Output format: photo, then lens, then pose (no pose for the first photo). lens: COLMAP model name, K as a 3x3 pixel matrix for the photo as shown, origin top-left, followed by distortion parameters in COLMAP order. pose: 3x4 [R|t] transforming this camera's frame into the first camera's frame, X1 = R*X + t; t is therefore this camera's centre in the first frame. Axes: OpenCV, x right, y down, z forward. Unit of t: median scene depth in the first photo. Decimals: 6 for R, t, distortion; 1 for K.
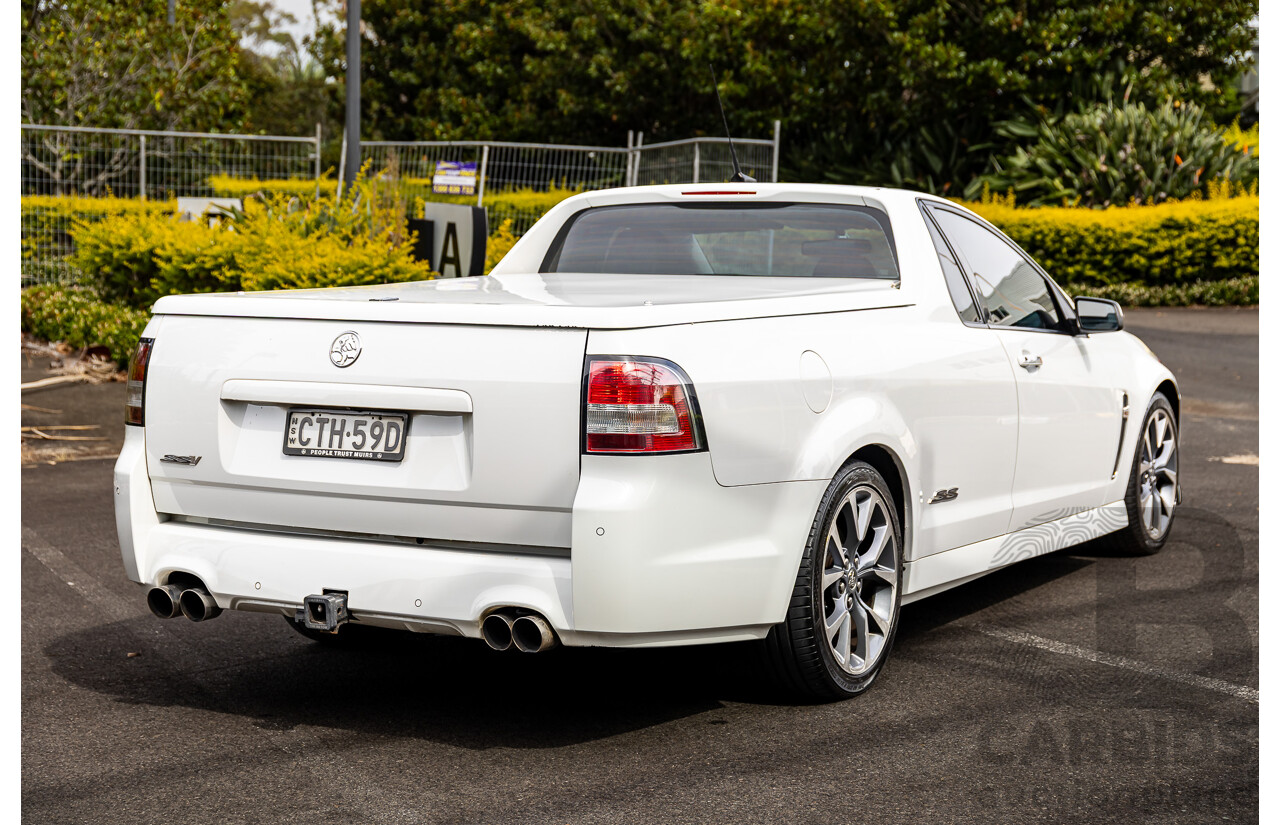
lens RADIAL K [[2070.4, 0, 596.5], [0, 2070.4, 411.4], [0, 0, 1]] dist [-0.052079, 0.161524]
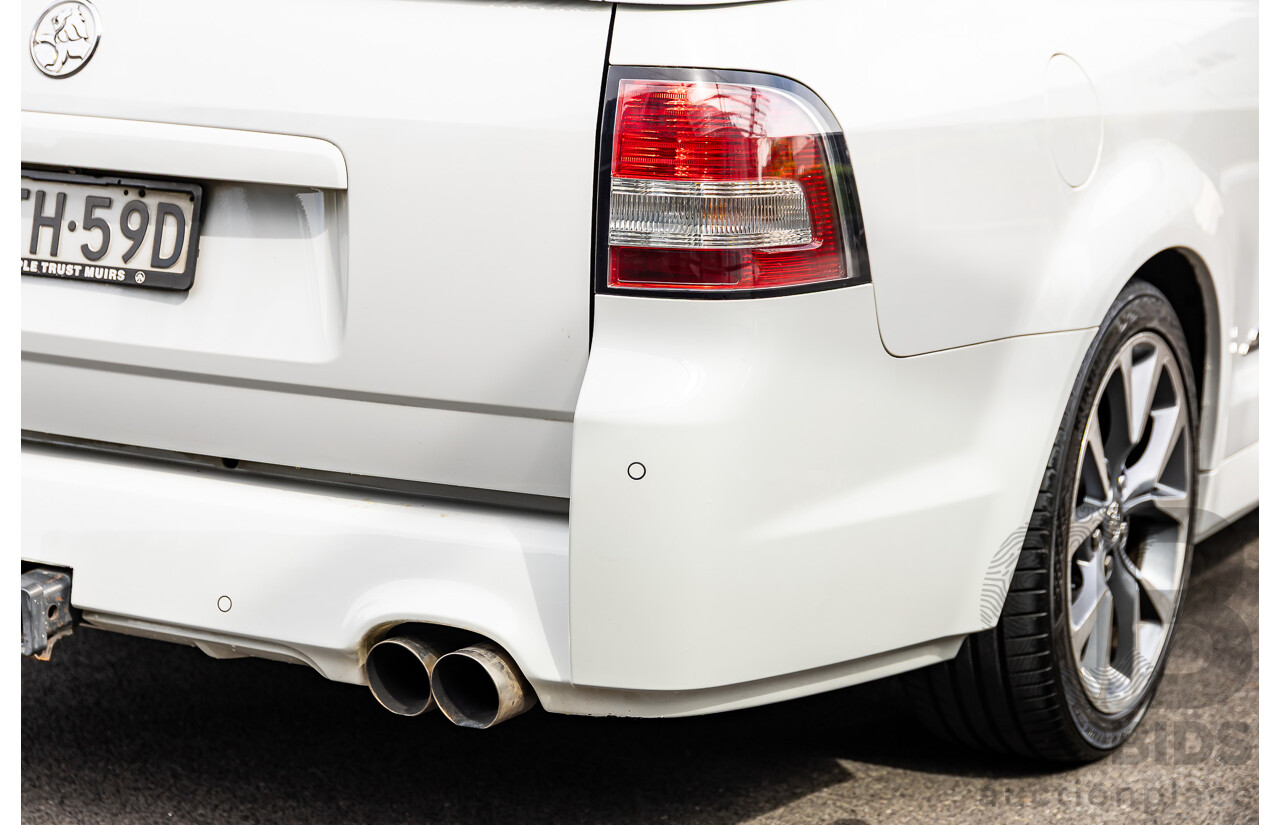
lens RADIAL K [[2728.4, 0, 603.3], [0, 2728.4, 411.4], [0, 0, 1]] dist [-0.051670, 0.265721]
pose [[0.999151, 0.014607, 0.038519, -0.026085], [-0.019214, 0.992335, 0.122077, -0.023829], [-0.036441, -0.122713, 0.991773, 0.399060]]
